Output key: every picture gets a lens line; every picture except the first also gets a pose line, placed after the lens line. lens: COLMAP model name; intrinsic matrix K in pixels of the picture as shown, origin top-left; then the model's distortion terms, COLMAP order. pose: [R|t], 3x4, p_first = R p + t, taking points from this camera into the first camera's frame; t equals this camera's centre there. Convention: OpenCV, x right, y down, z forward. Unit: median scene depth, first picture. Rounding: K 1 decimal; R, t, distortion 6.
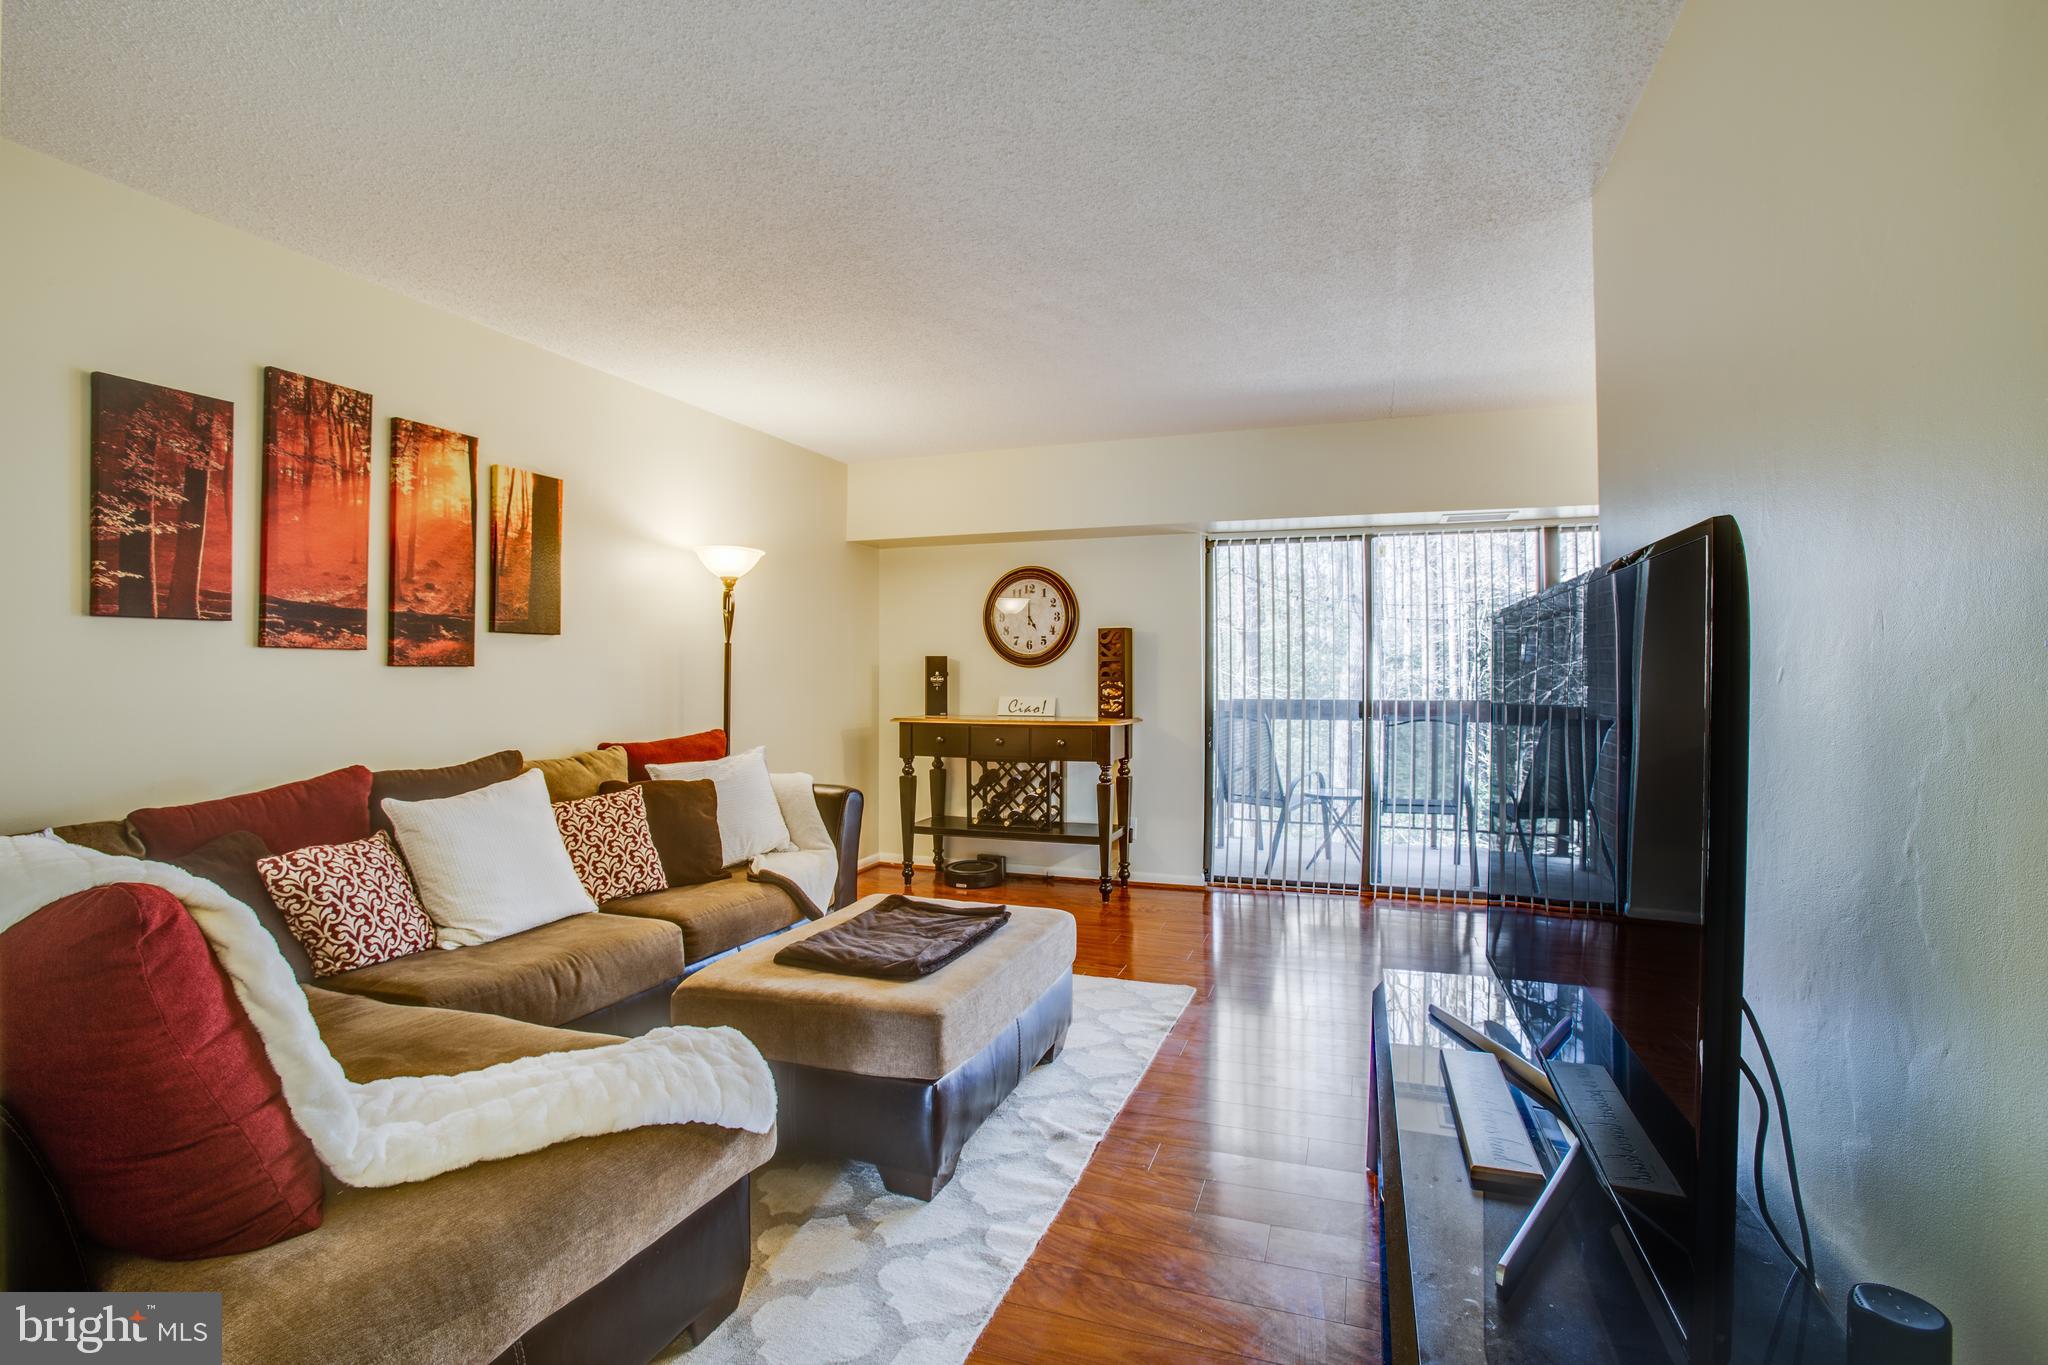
lens RADIAL K [[921.3, 0, 1049.4], [0, 921.3, 651.9], [0, 0, 1]] dist [-0.001835, -0.000207]
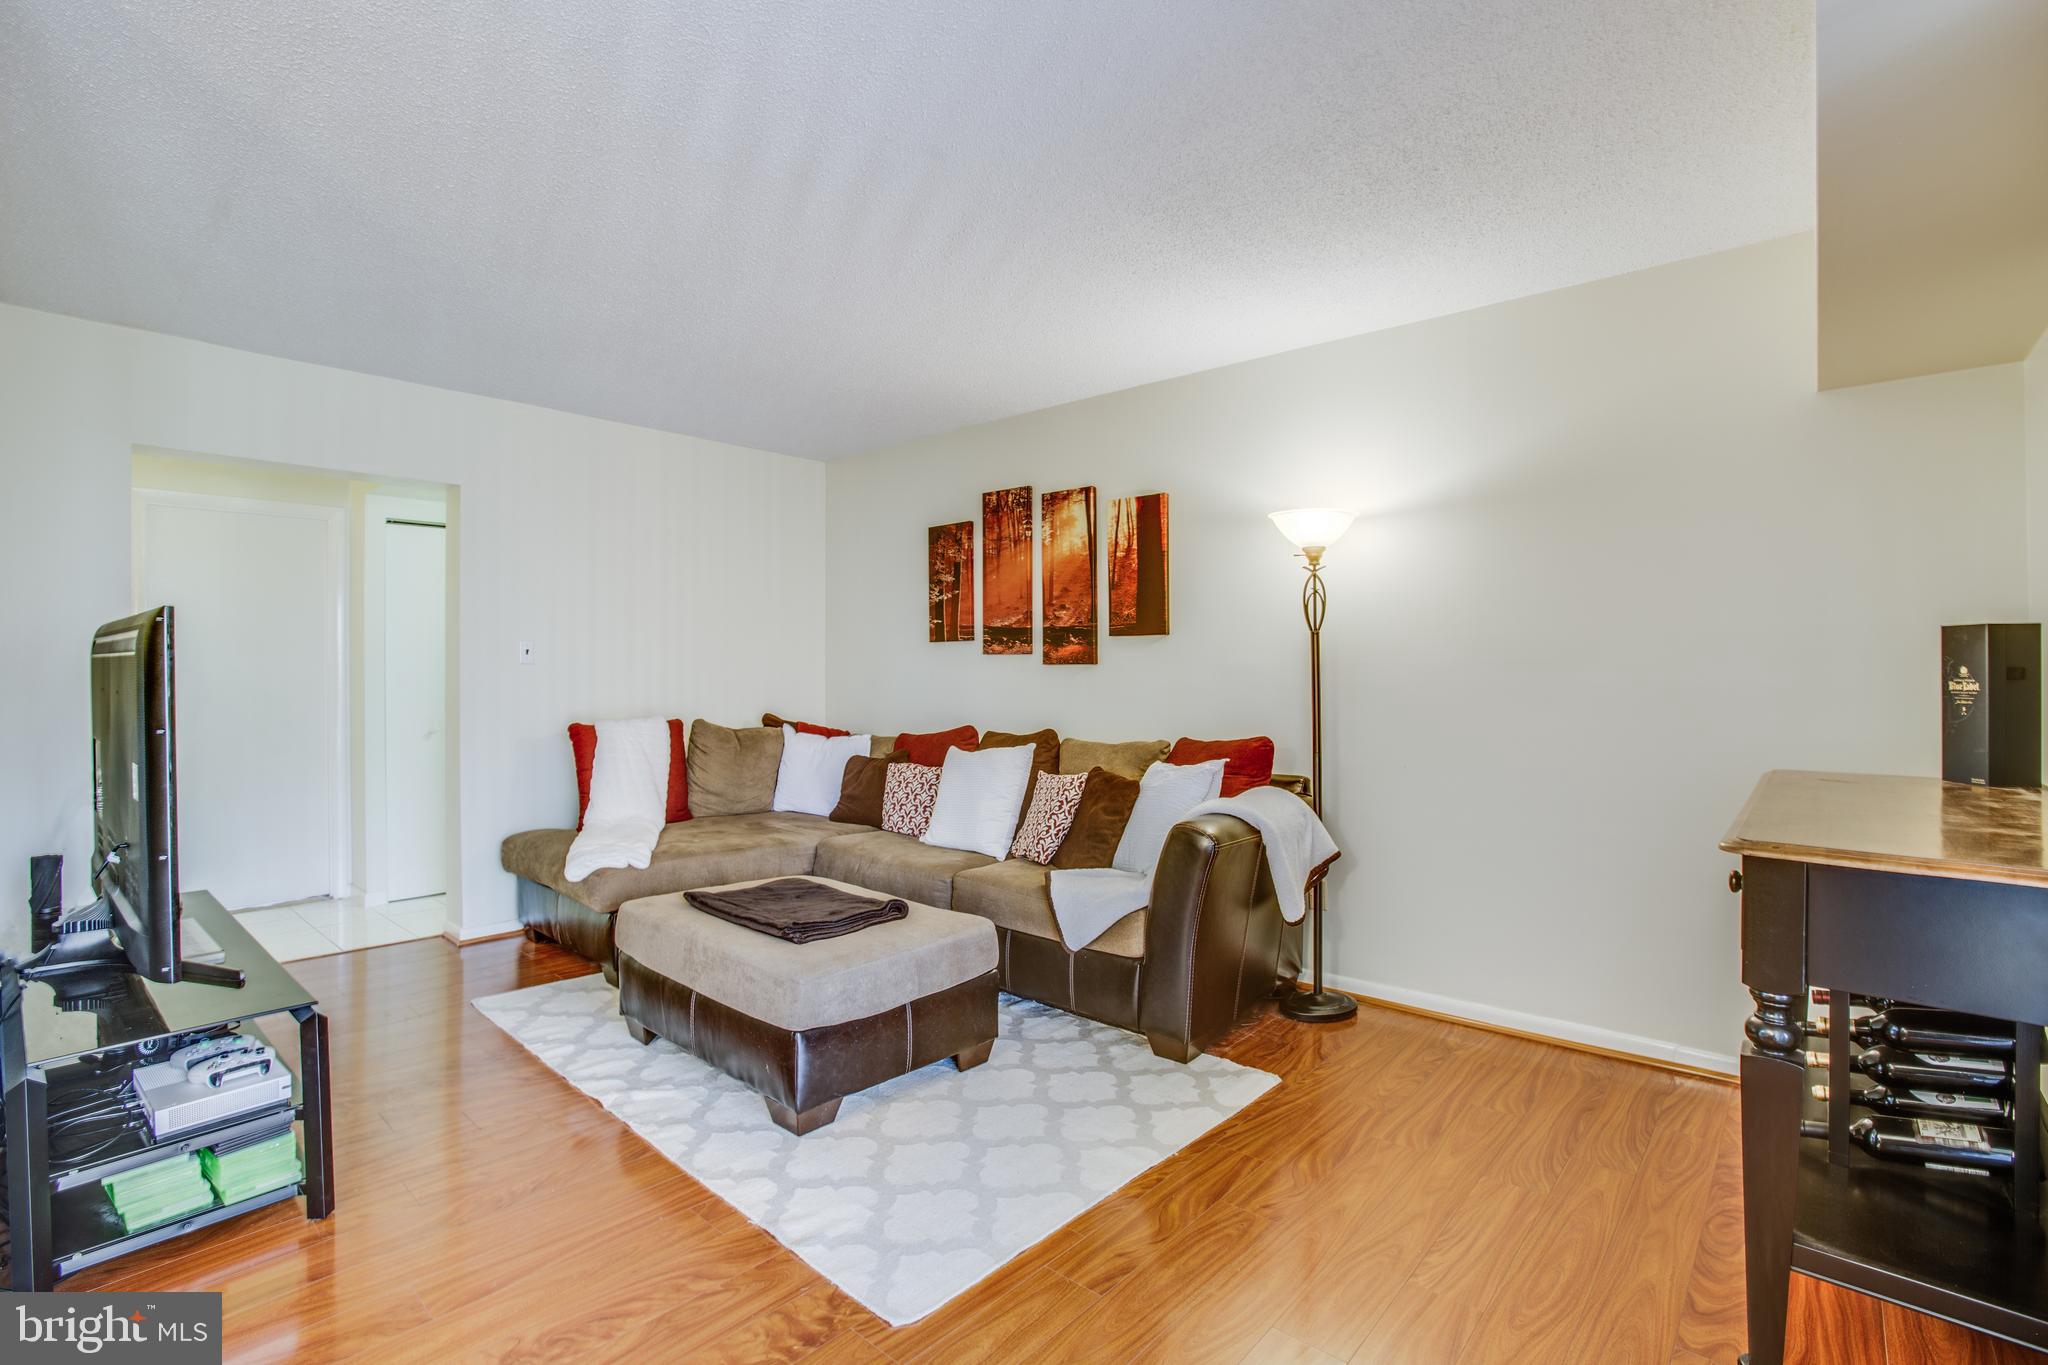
lens RADIAL K [[941.0, 0, 1014.0], [0, 941.0, 673.8], [0, 0, 1]] dist [-0.068231, 0.031198]
pose [[-0.371367, -0.001534, -0.928485, 0.669520], [0.015111, 0.999856, -0.007696, 0.039928], [0.928363, -0.016889, -0.371290, 1.460366]]
